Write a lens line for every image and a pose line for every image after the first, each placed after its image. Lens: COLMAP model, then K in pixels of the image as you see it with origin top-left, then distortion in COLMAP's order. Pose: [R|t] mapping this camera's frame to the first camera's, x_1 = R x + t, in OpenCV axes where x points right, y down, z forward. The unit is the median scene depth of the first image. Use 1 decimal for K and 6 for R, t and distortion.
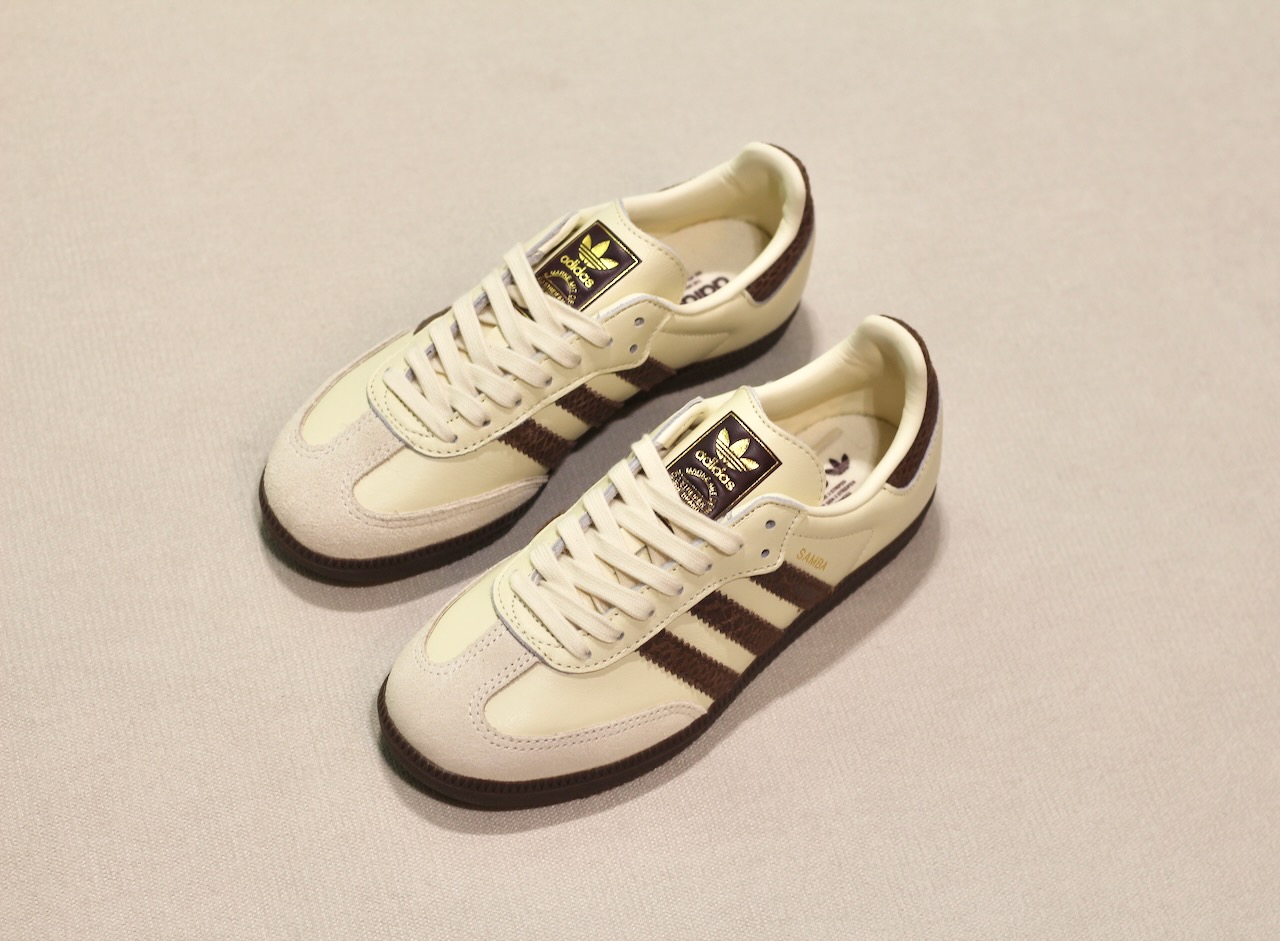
lens RADIAL K [[3320.8, 0, 649.2], [0, 3320.8, 464.1], [0, 0, 1]] dist [-0.031519, 0.000000]
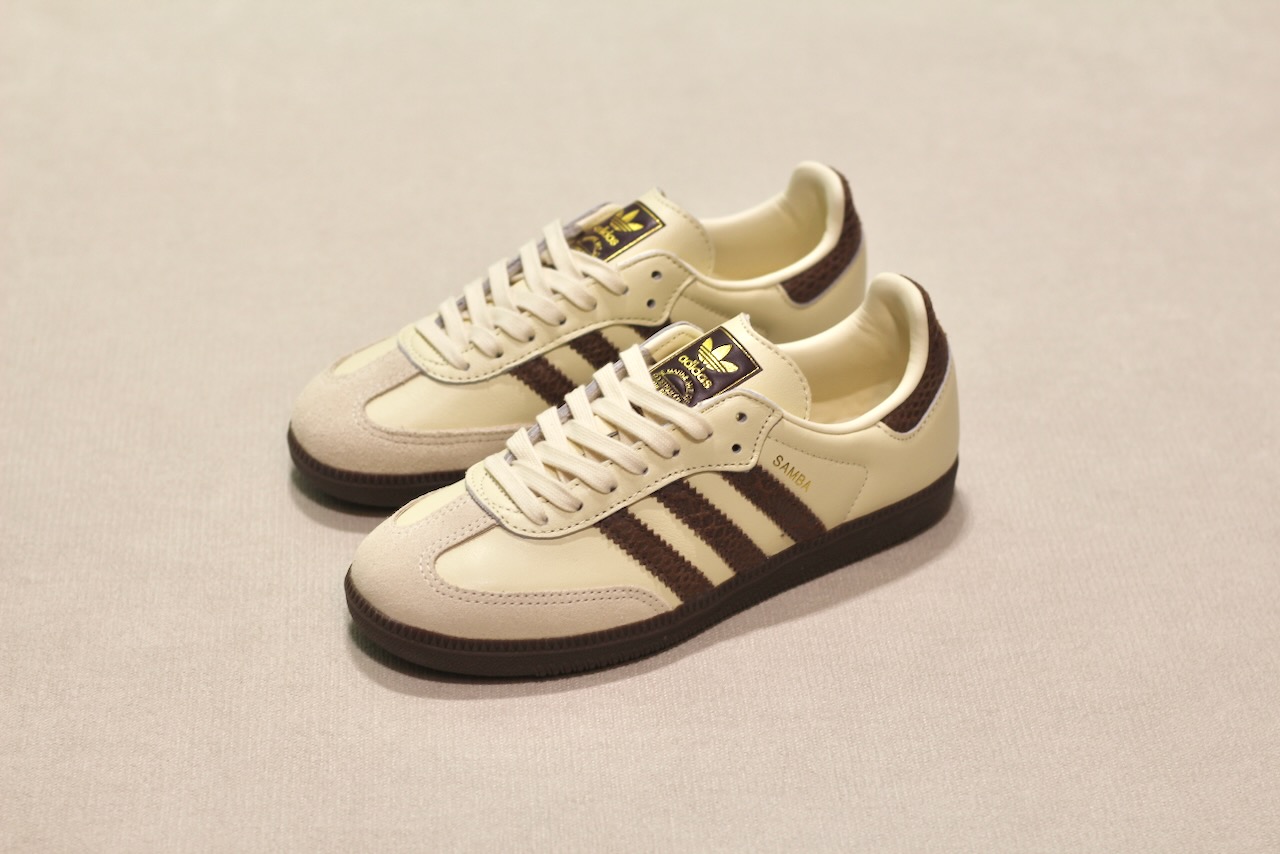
lens RADIAL K [[3030.9, 0, 634.6], [0, 3030.9, 429.8], [0, 0, 1]] dist [-0.056336, 0.000000]
pose [[0.975358, 0.017992, -0.219891, 0.201853], [-0.093141, 0.937078, -0.336467, 0.325664], [0.200001, 0.348657, 0.915663, 0.149214]]
